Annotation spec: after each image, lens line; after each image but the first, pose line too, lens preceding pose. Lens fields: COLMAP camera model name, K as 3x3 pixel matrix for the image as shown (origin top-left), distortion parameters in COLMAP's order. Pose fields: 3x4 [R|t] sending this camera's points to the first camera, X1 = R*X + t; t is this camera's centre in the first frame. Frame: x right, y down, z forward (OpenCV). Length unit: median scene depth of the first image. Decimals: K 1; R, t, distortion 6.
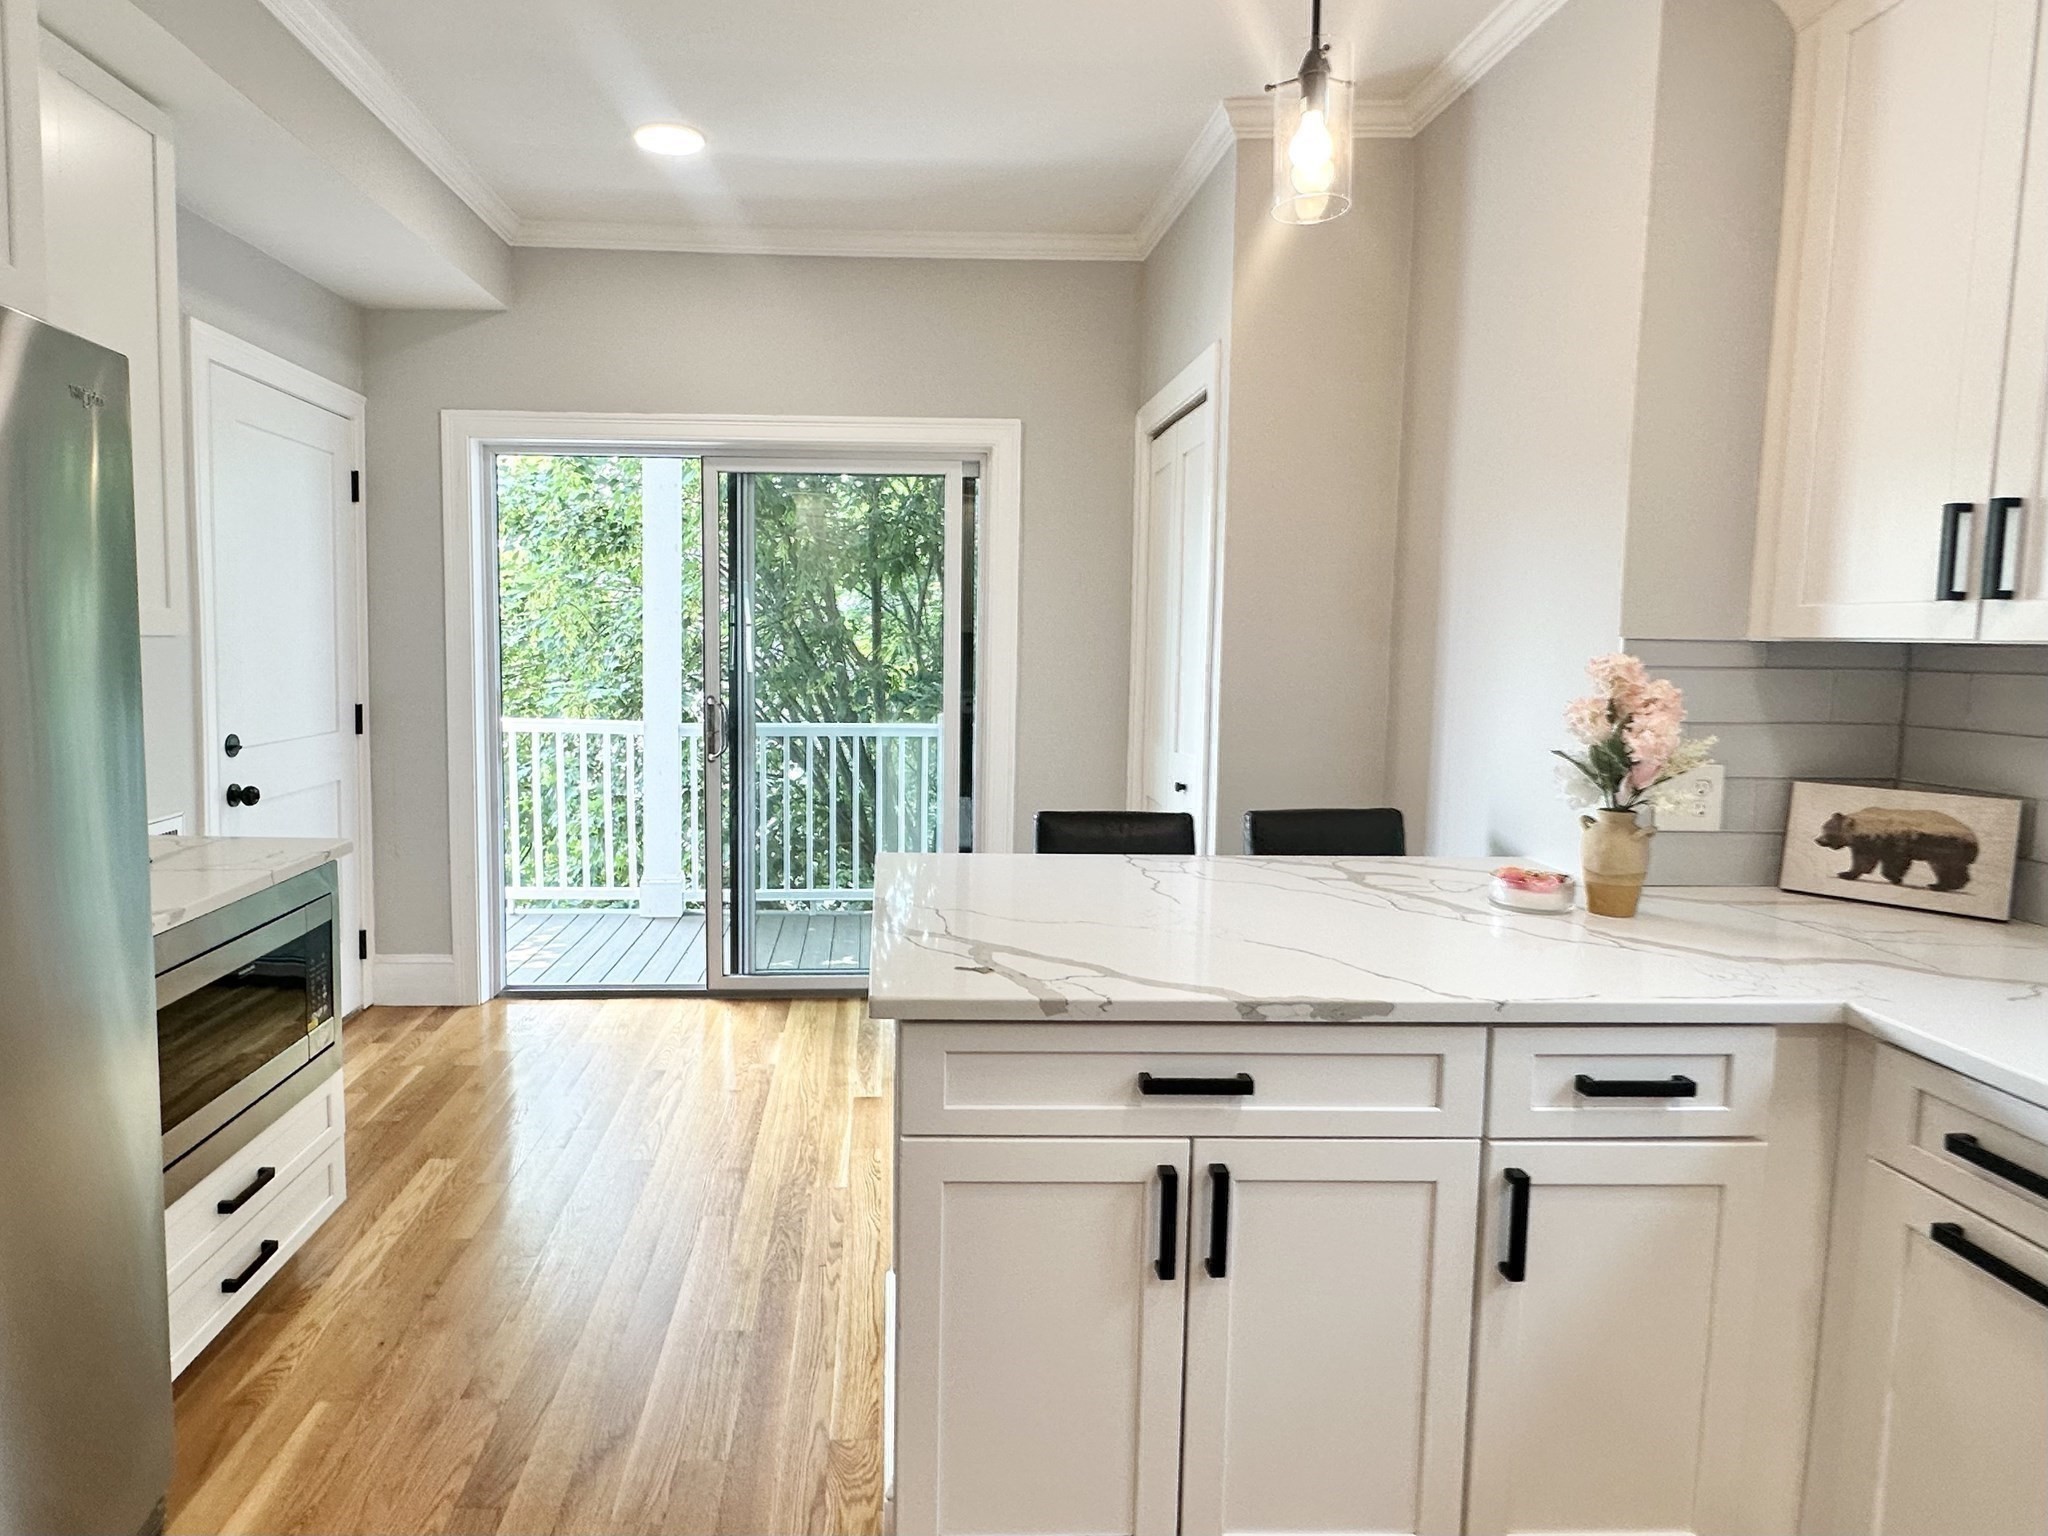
lens RADIAL K [[1124.7, 0, 938.4], [0, 1124.7, 733.4], [0, 0, 1]] dist [-0.004592, 0.002149]
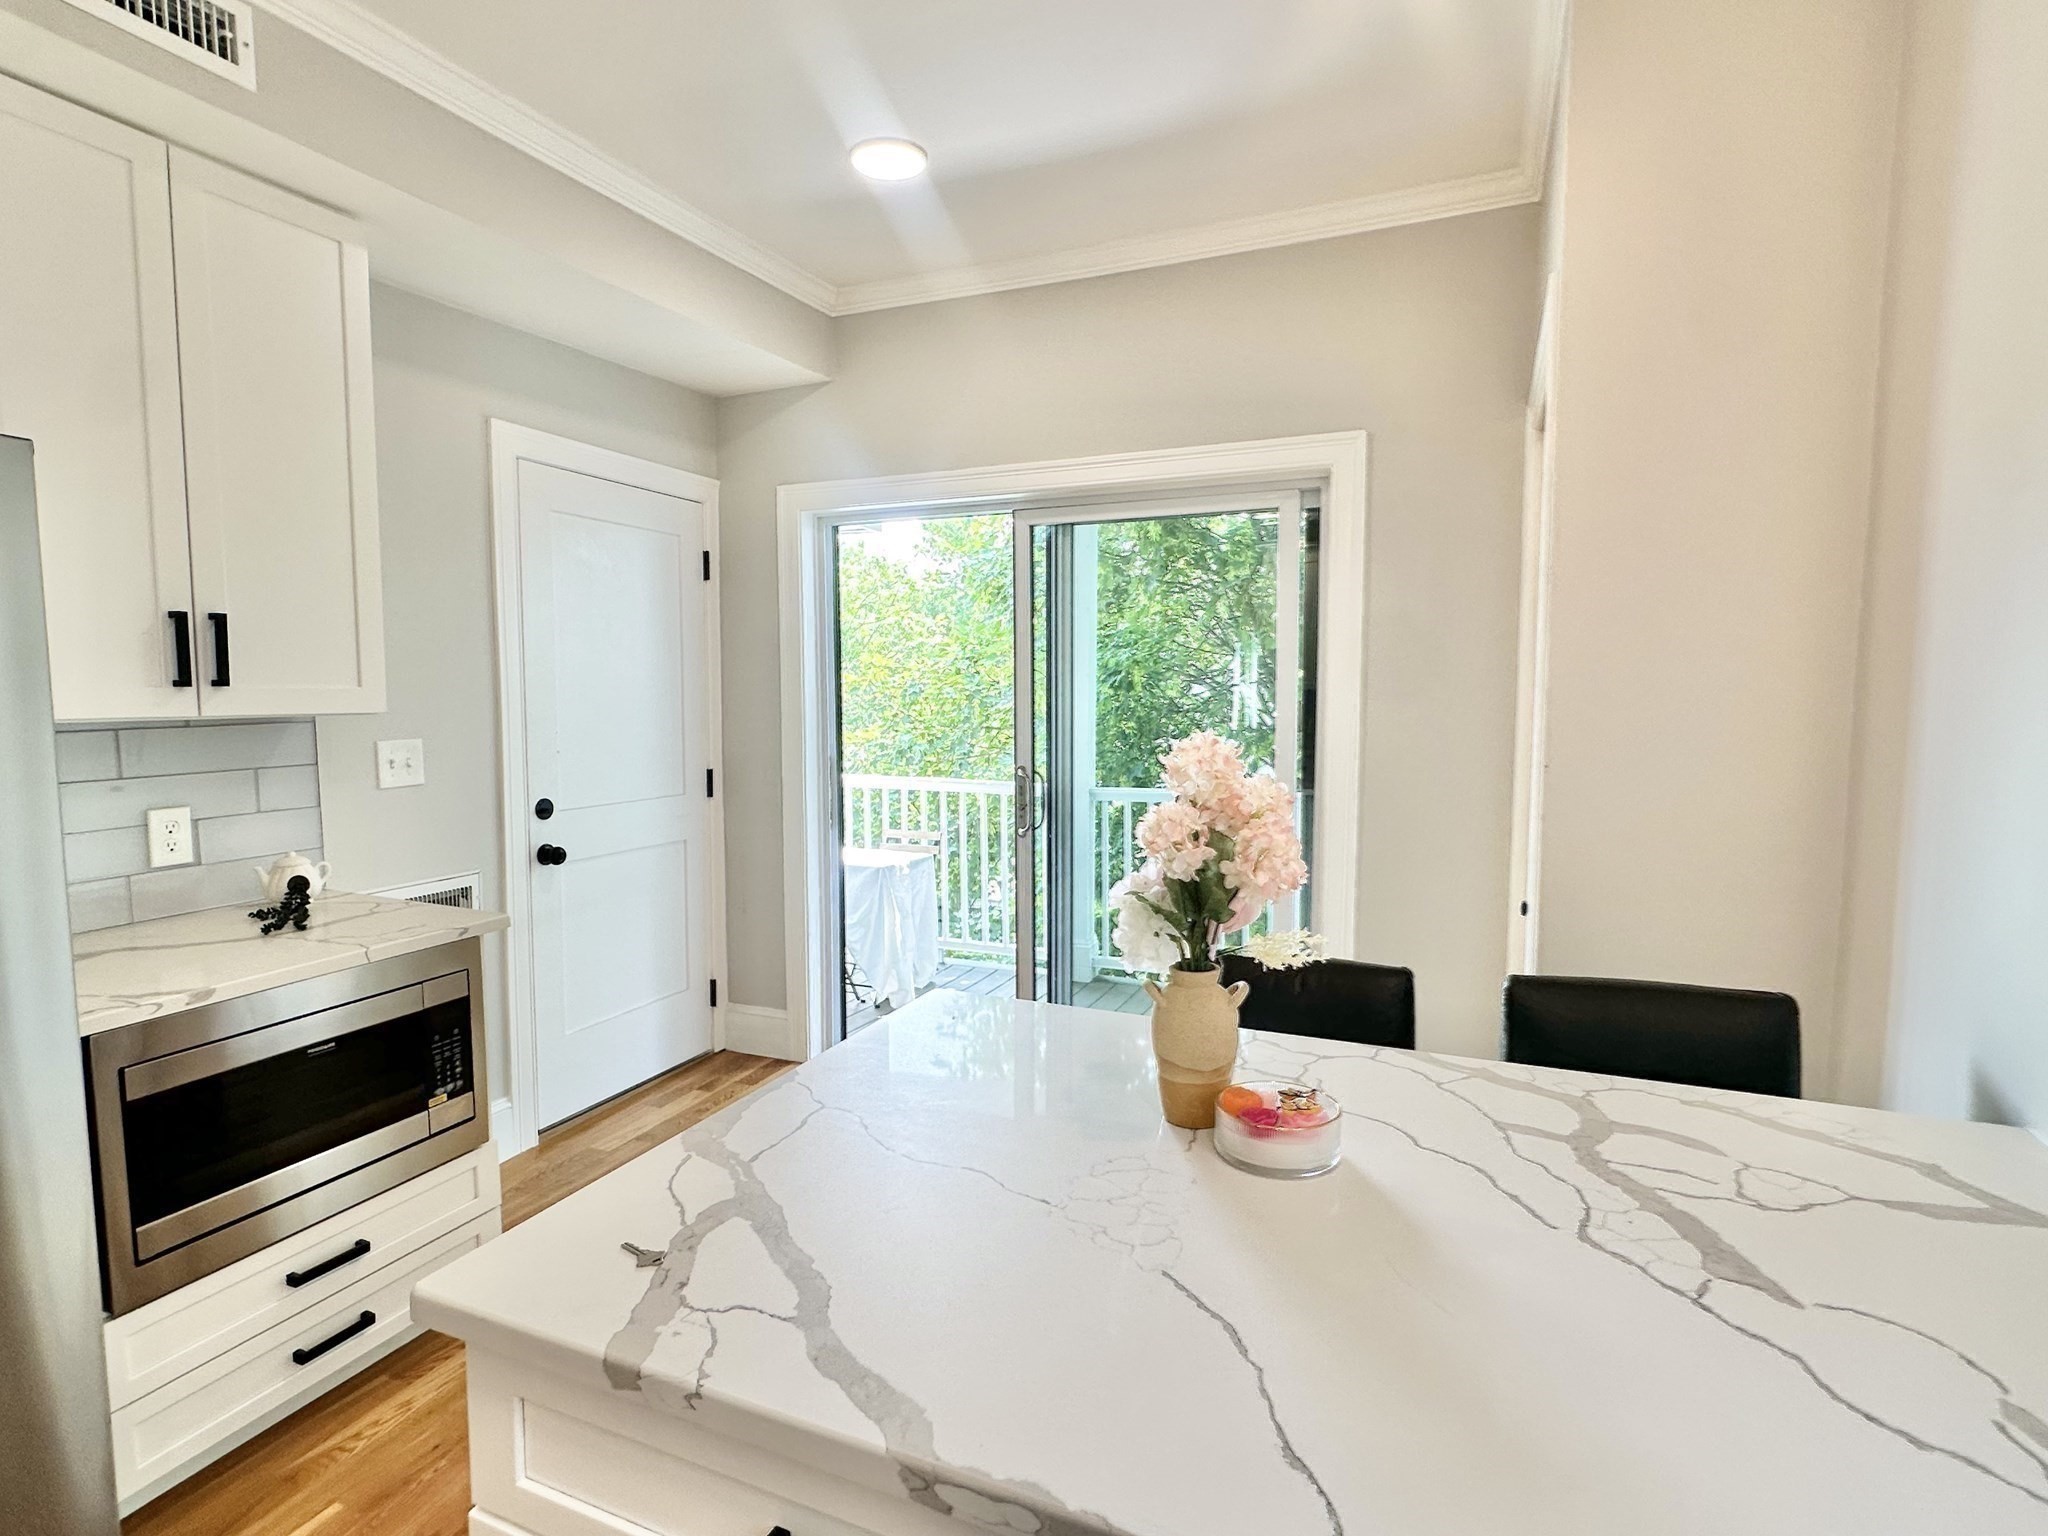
lens RADIAL K [[1061.6, 0, 1021.8], [0, 1061.6, 778.4], [0, 0, 1]] dist [0.003144, -0.000502]
pose [[0.899054, 0.025165, -0.437113, 0.369950], [-0.027196, 0.999629, 0.001611, -0.051074], [0.436991, 0.010439, 0.899405, 0.421812]]
